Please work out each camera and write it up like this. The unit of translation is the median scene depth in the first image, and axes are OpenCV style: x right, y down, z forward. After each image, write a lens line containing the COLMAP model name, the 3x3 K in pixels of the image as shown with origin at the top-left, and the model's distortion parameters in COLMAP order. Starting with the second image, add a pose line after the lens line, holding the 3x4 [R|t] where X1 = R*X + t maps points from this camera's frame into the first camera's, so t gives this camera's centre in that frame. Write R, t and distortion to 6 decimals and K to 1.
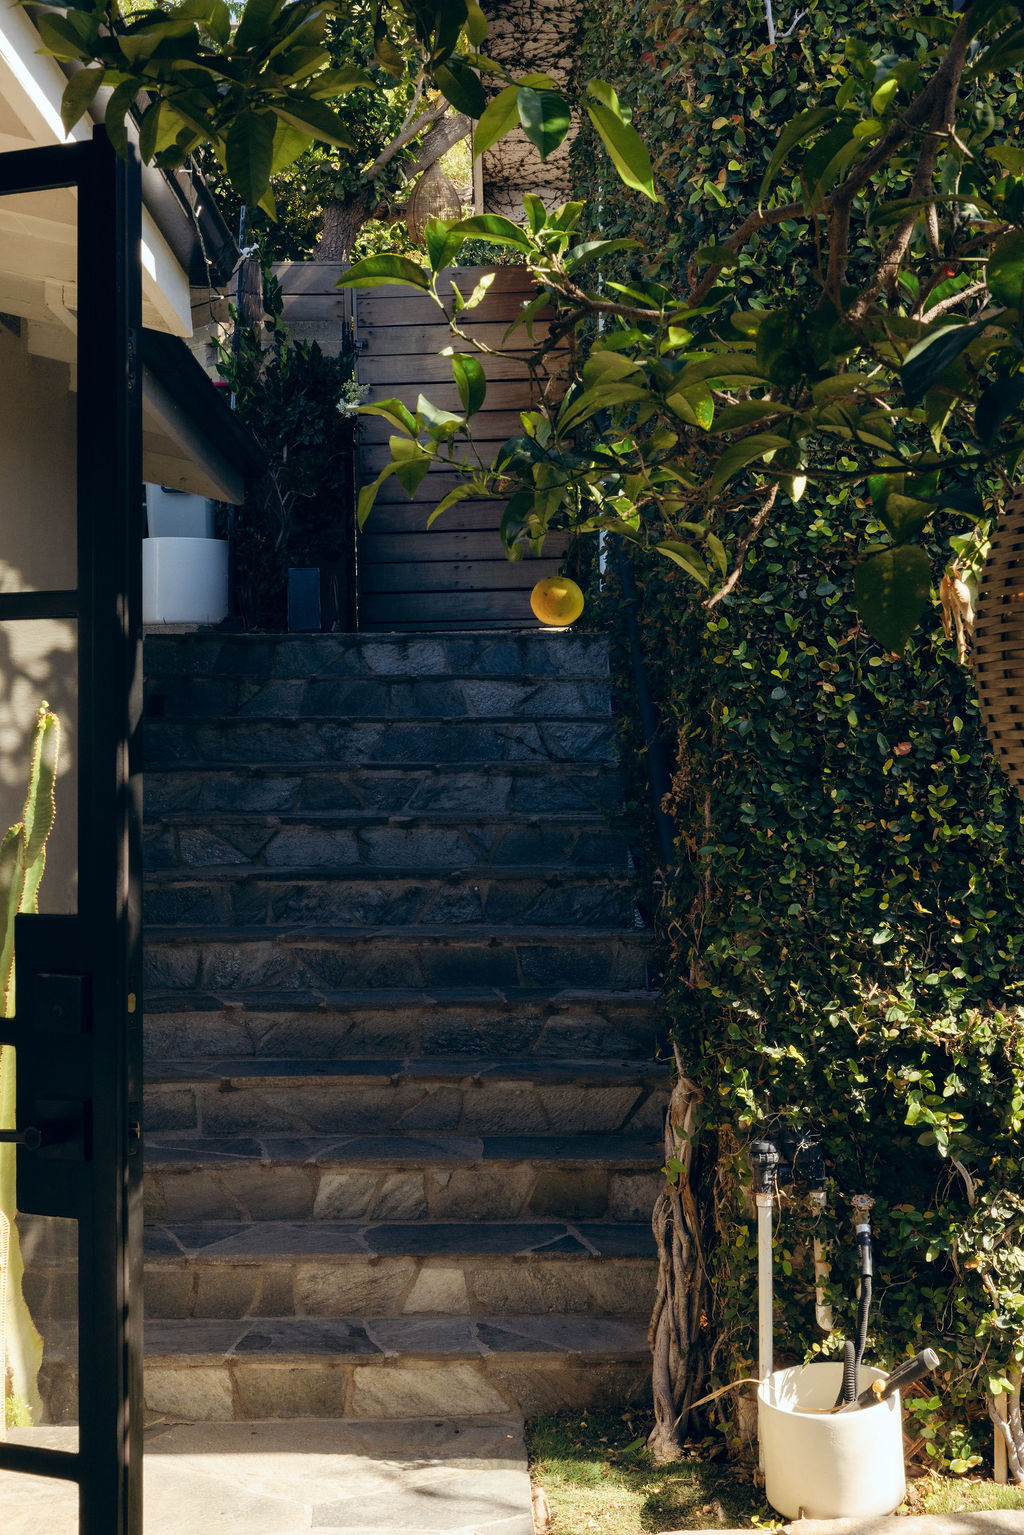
lens RADIAL K [[2197.6, 0, 512.0], [0, 2197.6, 767.5], [0, 0, 1]] dist [0.035509, -0.058040]
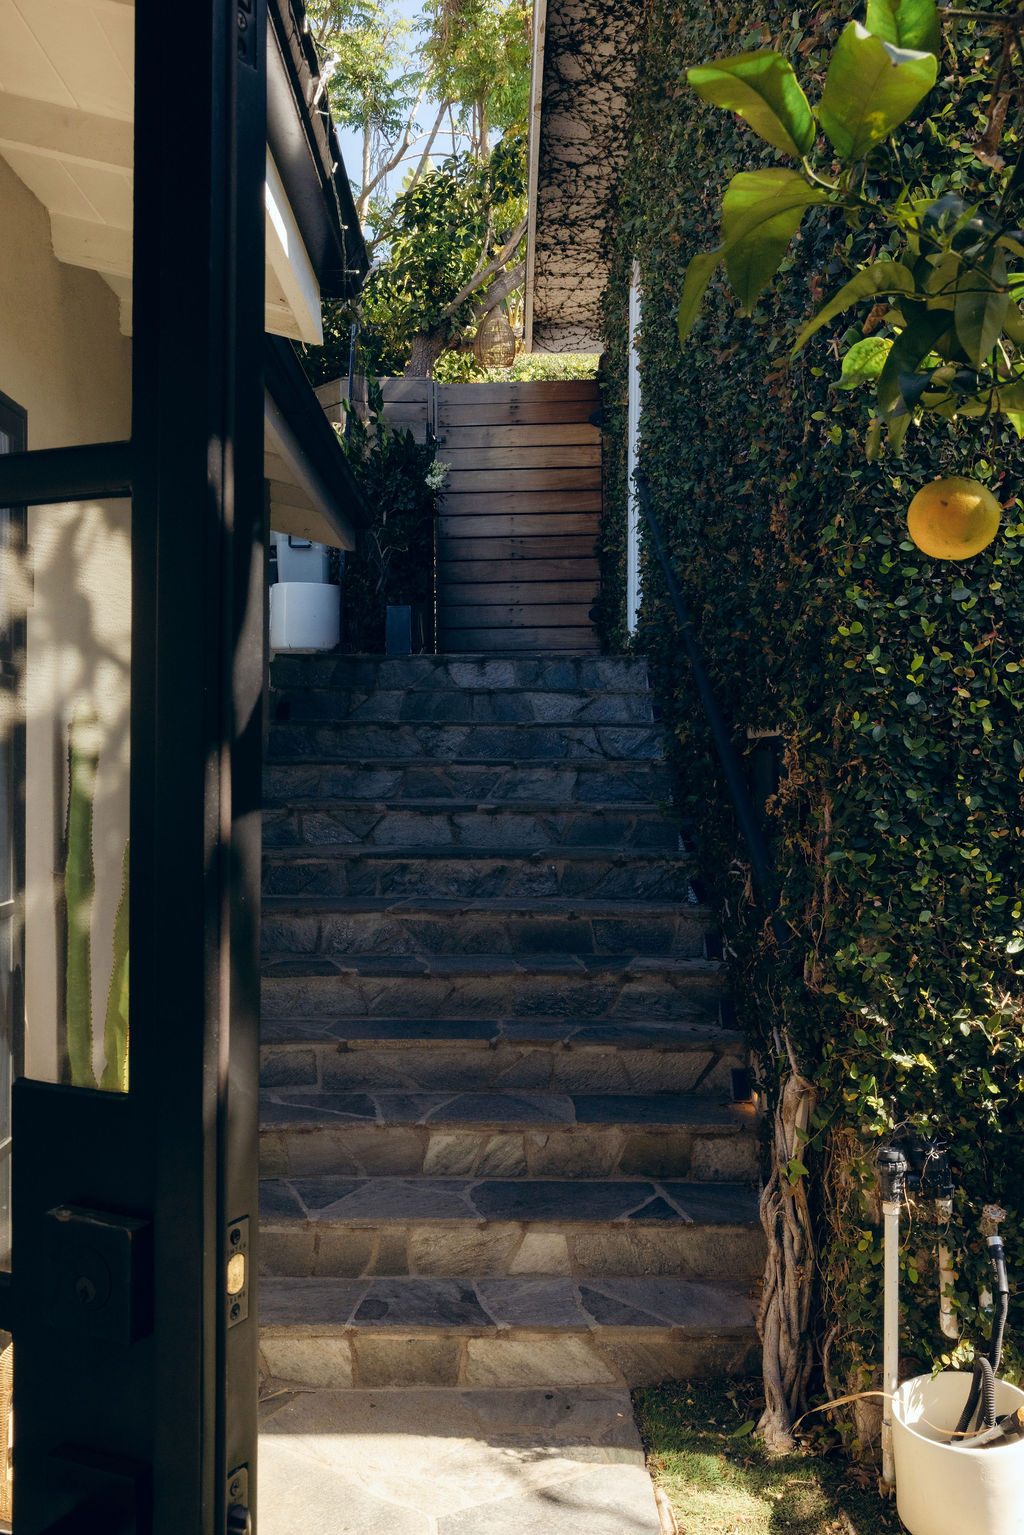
lens RADIAL K [[1404.9, 0, 508.7], [0, 1404.9, 772.4], [0, 0, 1]] dist [0.004909, 0.020587]
pose [[0.999956, 0.009334, -0.000521, -0.047606], [-0.009328, 0.999899, 0.010765, -0.004458], [0.000622, -0.010759, 0.999942, 0.290690]]
